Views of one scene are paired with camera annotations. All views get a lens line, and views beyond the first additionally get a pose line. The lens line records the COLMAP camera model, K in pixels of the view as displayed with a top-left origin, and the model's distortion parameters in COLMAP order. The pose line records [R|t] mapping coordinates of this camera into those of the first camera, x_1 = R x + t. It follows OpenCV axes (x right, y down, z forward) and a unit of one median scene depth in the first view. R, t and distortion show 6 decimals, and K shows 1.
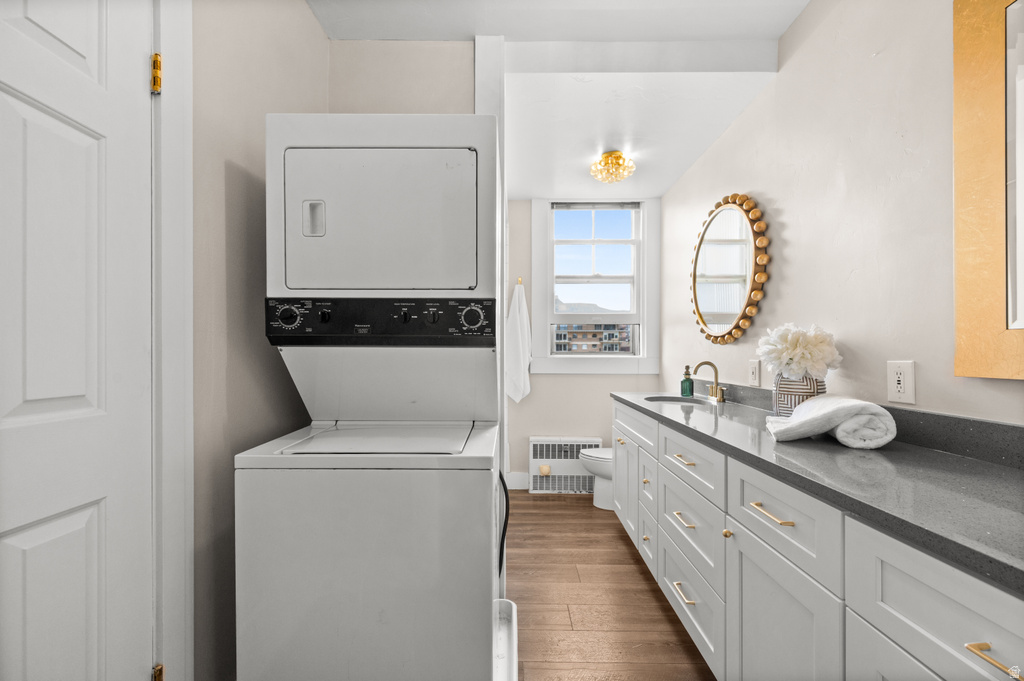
lens RADIAL K [[408.2, 0, 511.4], [0, 408.2, 347.6], [0, 0, 1]] dist [-0.001554, 0.000187]
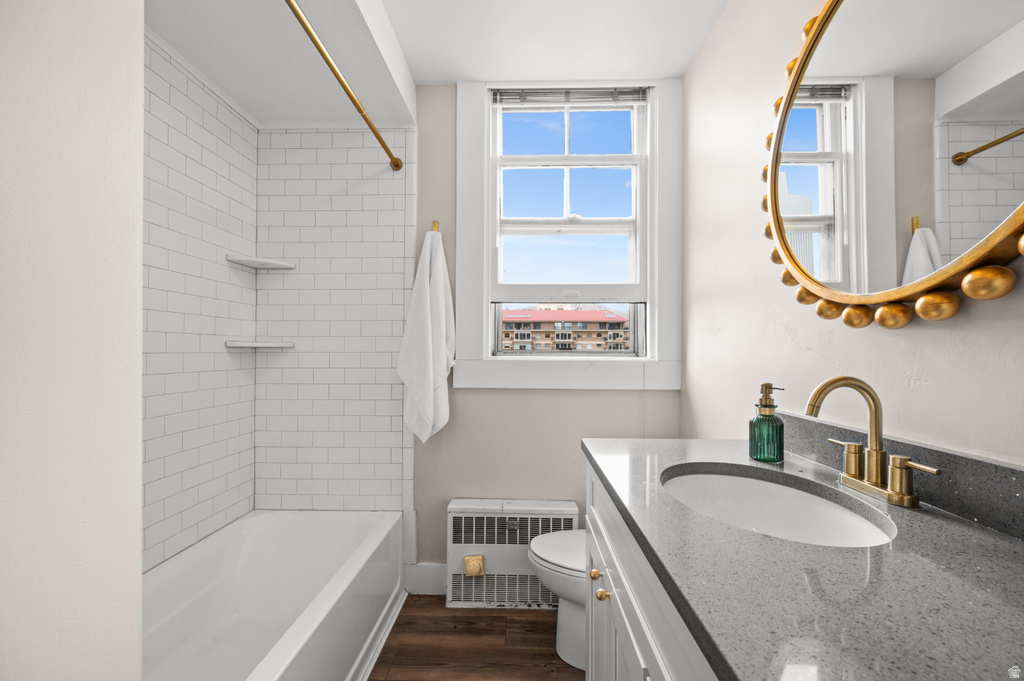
lens RADIAL K [[408.2, 0, 511.8], [0, 408.2, 342.8], [0, 0, 1]] dist [-0.001554, 0.000187]
pose [[0.999942, 0.002549, -0.010461, 0.137161], [-0.002655, 0.999945, -0.010168, 0.006313], [0.010435, 0.010195, 0.999894, 0.444408]]
